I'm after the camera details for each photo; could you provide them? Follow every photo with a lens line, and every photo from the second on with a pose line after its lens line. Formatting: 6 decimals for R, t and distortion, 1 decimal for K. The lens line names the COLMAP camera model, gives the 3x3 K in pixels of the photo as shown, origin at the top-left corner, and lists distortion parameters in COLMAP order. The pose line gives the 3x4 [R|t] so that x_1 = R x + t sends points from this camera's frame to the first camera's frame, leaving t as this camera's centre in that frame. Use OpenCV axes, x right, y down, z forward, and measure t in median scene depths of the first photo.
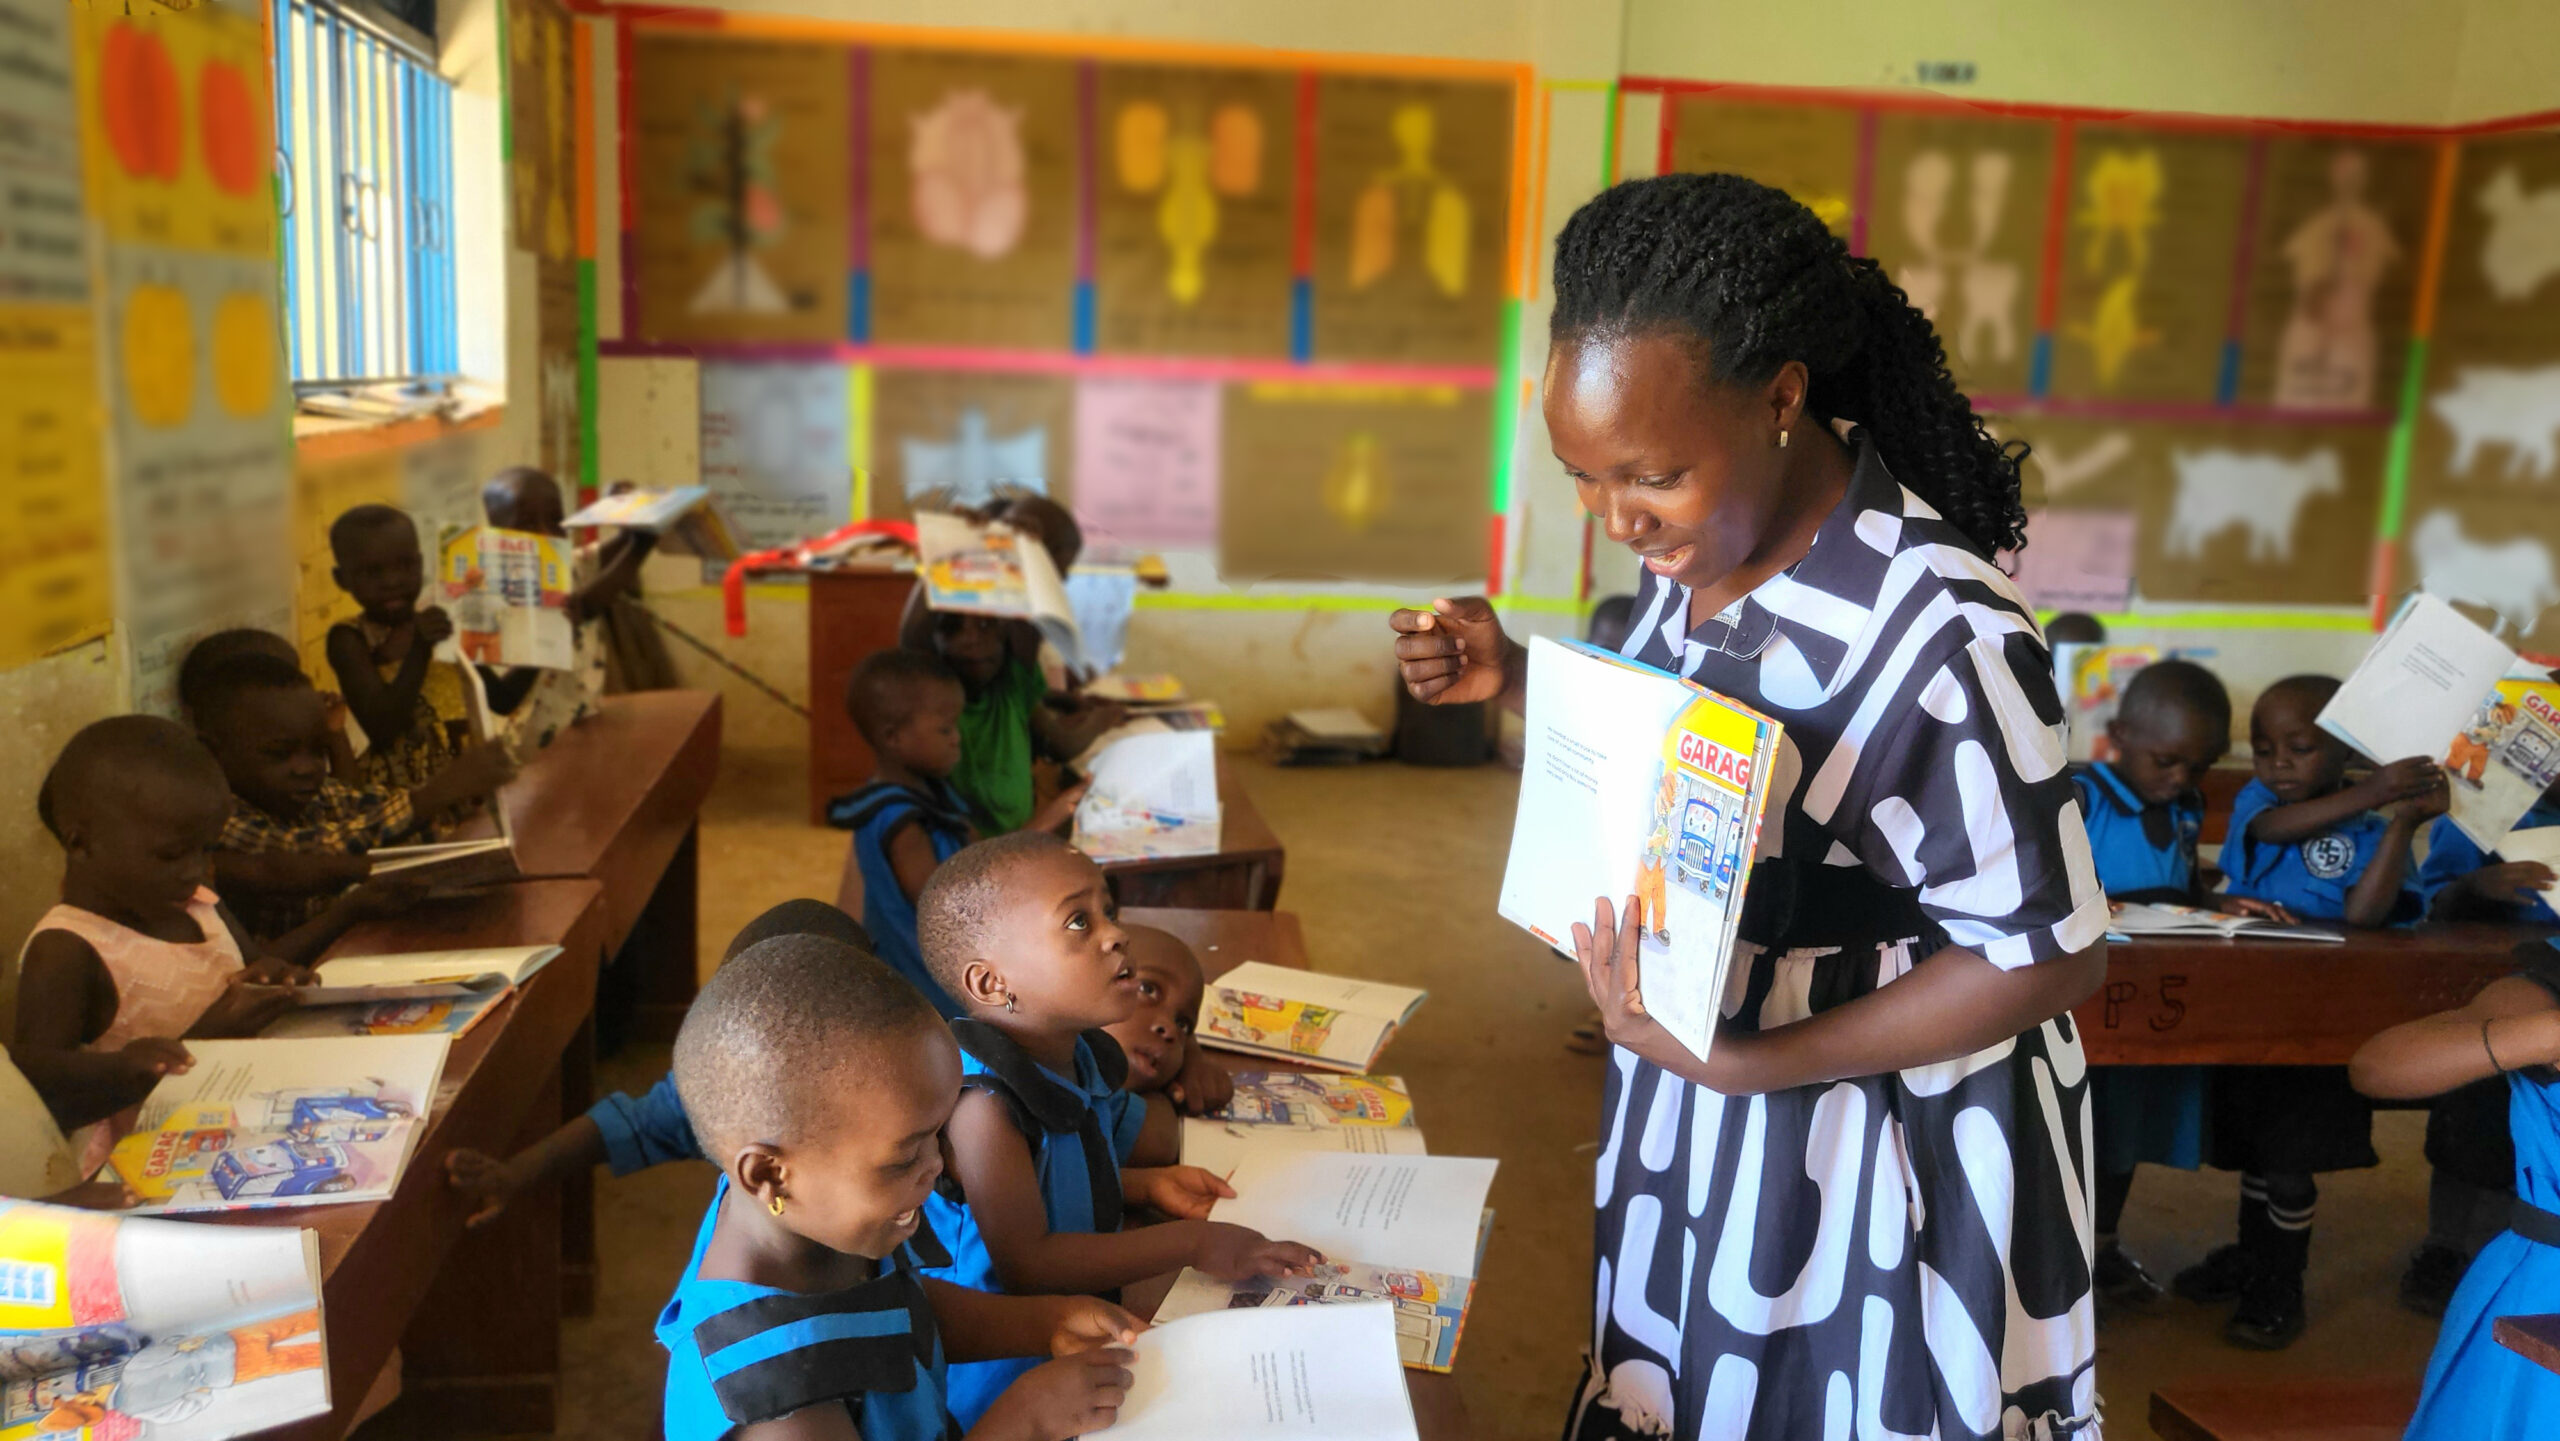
lens RADIAL K [[2024.3, 0, 1253.7], [0, 2024.3, 715.8], [0, 0, 1]] dist [-0.018351, 0.071782]
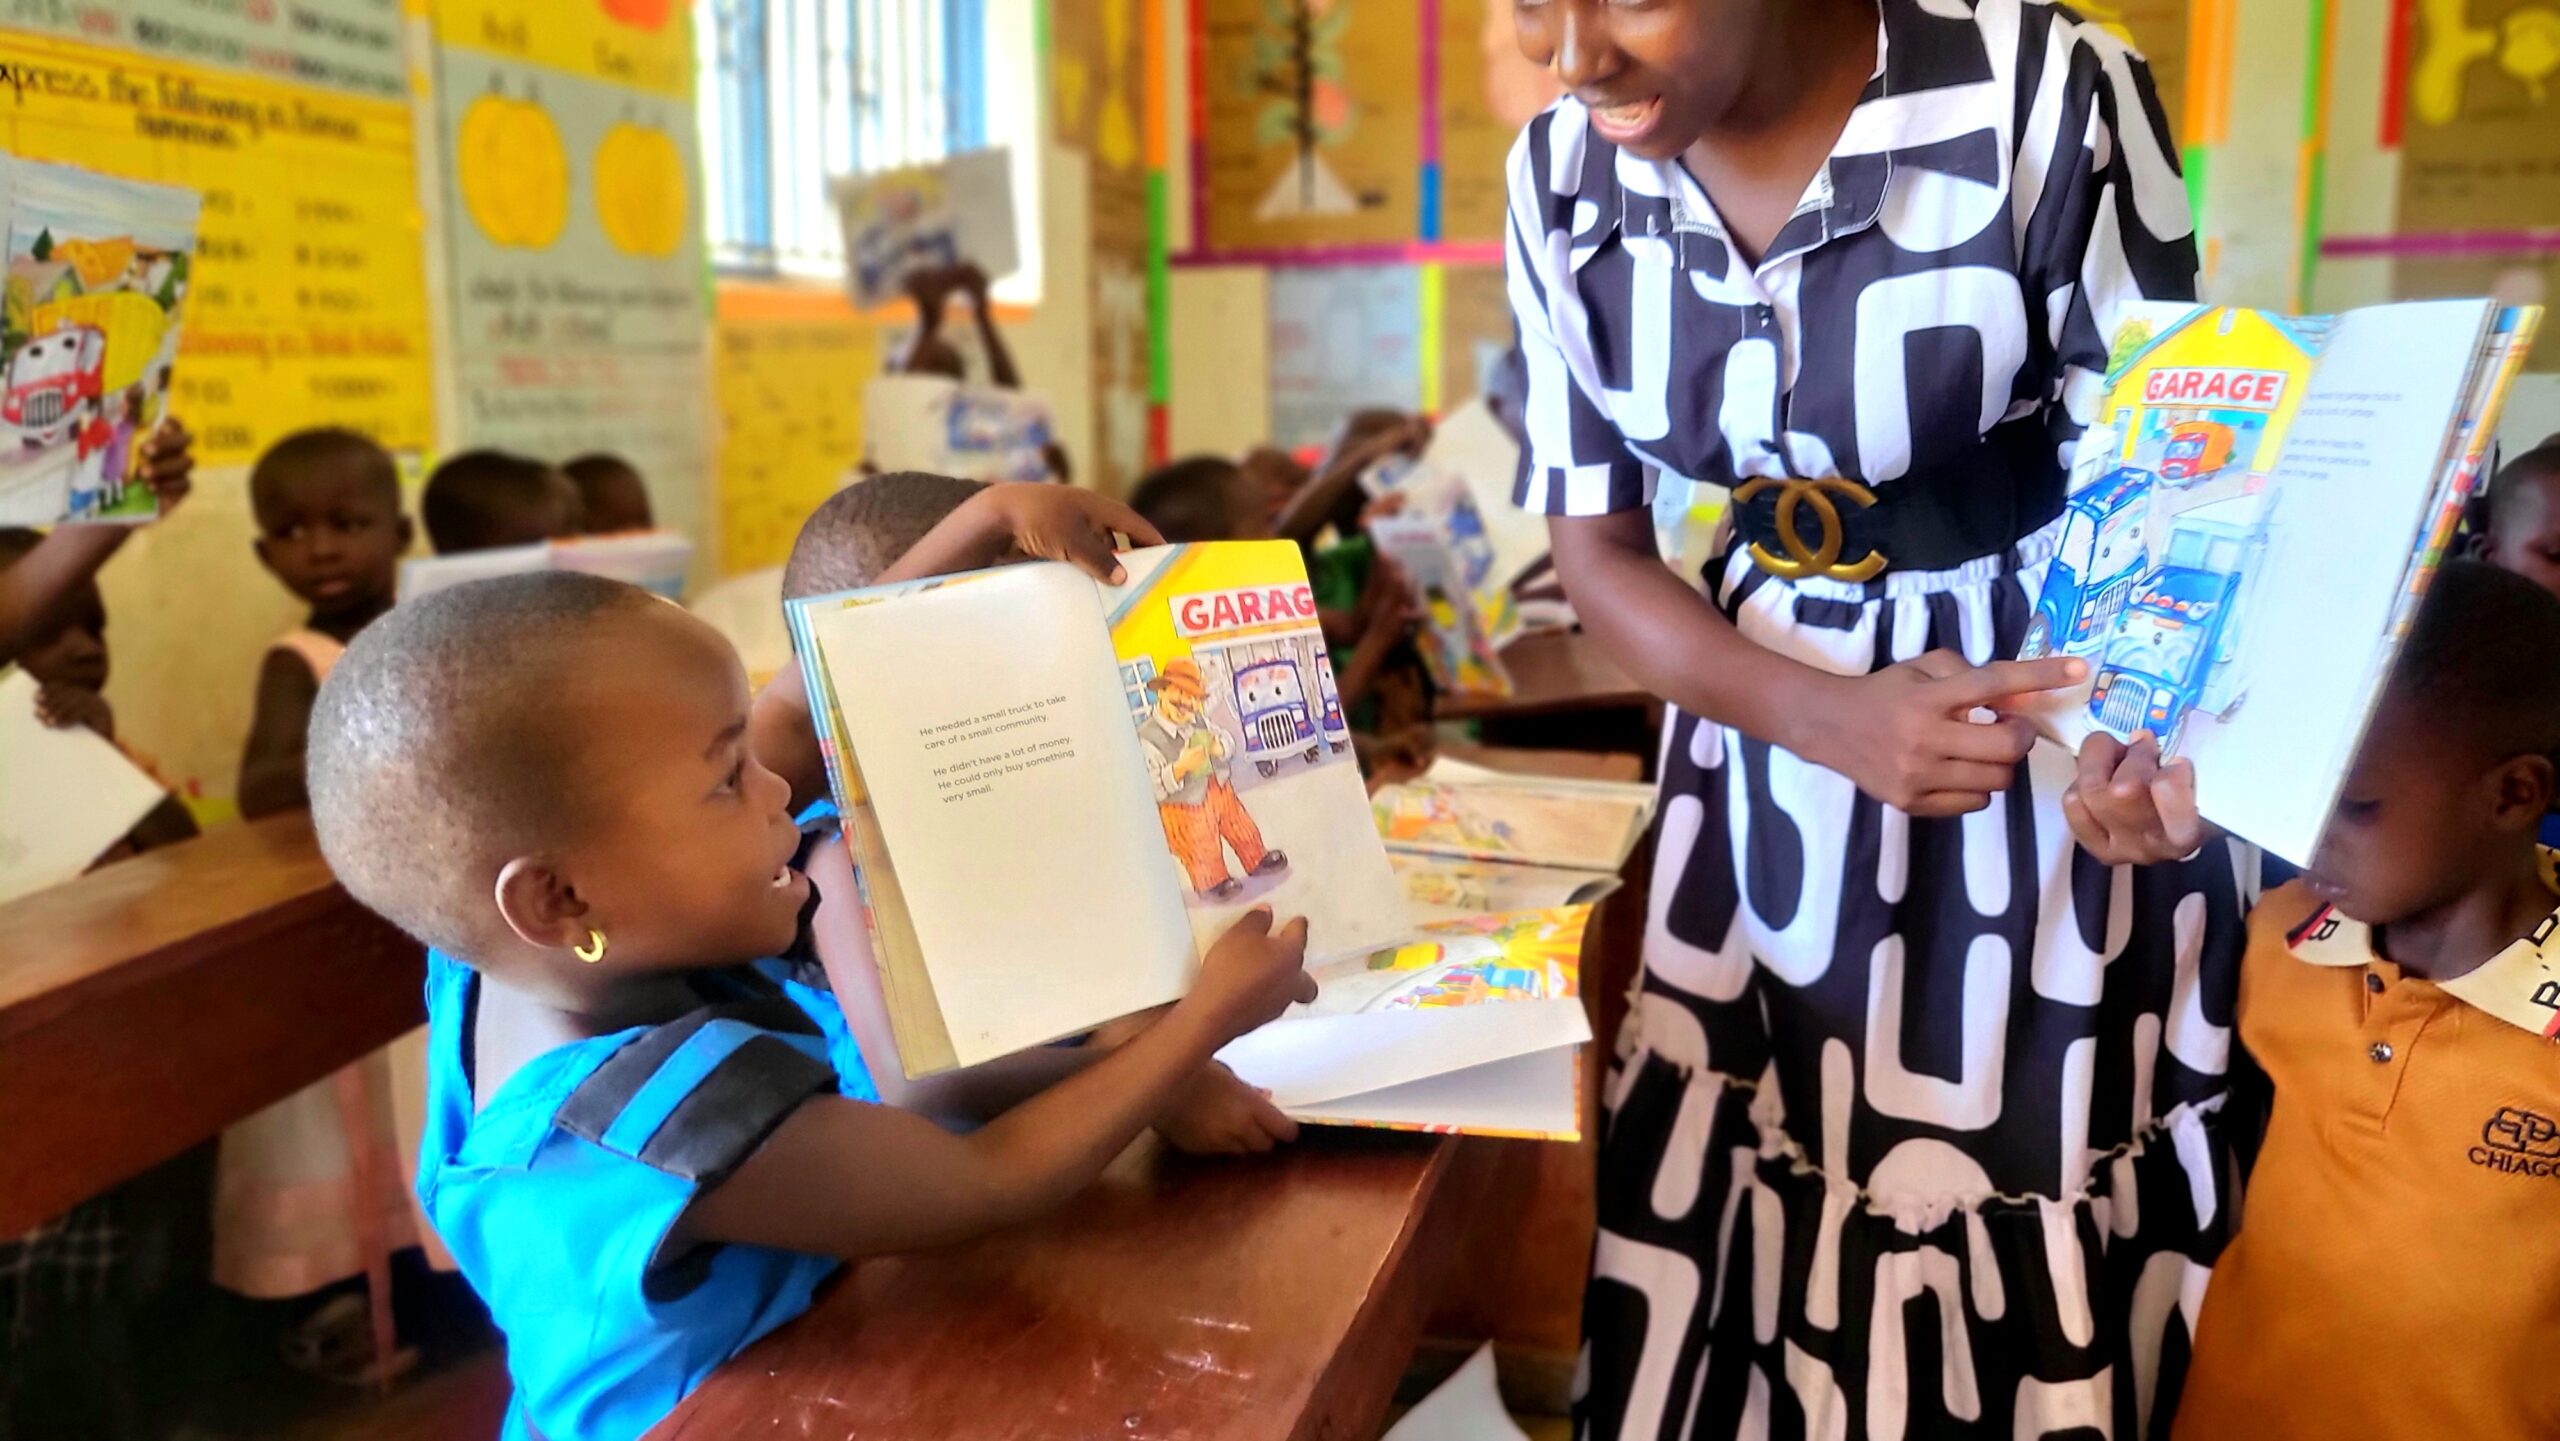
lens RADIAL K [[2035.6, 0, 1291.8], [0, 2035.6, 672.7], [0, 0, 1]] dist [-0.016863, 0.076353]
pose [[0.944568, 0.008049, -0.328216, 0.055691], [-0.013318, 0.999816, -0.013809, 0.029500], [0.328044, 0.017415, 0.944502, 0.088497]]
